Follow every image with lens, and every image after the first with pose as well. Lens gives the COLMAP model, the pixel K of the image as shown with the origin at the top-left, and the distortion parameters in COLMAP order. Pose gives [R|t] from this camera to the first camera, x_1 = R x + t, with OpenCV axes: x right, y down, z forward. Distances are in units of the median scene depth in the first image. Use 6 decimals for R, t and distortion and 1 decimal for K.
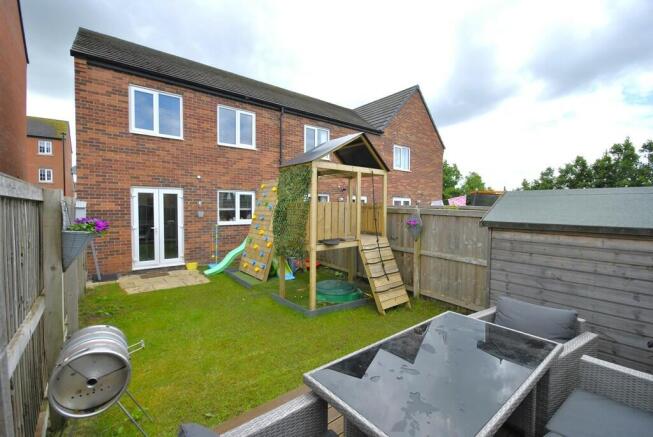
lens RADIAL K [[291.5, 0, 326.5], [0, 291.5, 218.5], [0, 0, 1]] dist [-0.000025, -0.000005]
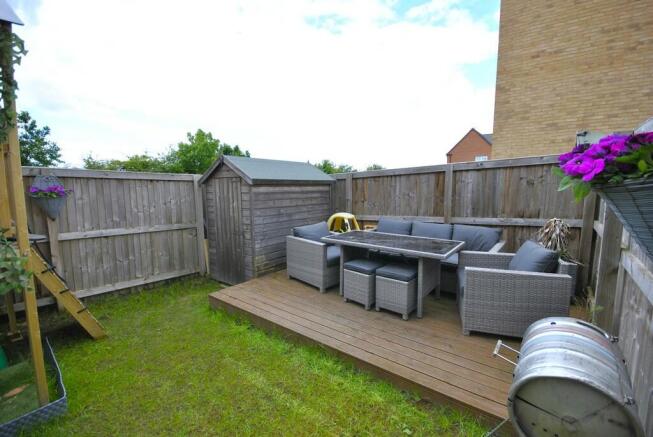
lens RADIAL K [[291.5, 0, 326.5], [0, 291.5, 218.5], [0, 0, 1]] dist [-0.000025, -0.000005]
pose [[-0.217488, -0.125698, 0.967935, -0.494888], [0.040411, 0.989663, 0.137599, 0.012447], [-0.975226, 0.069041, -0.210160, 0.669750]]
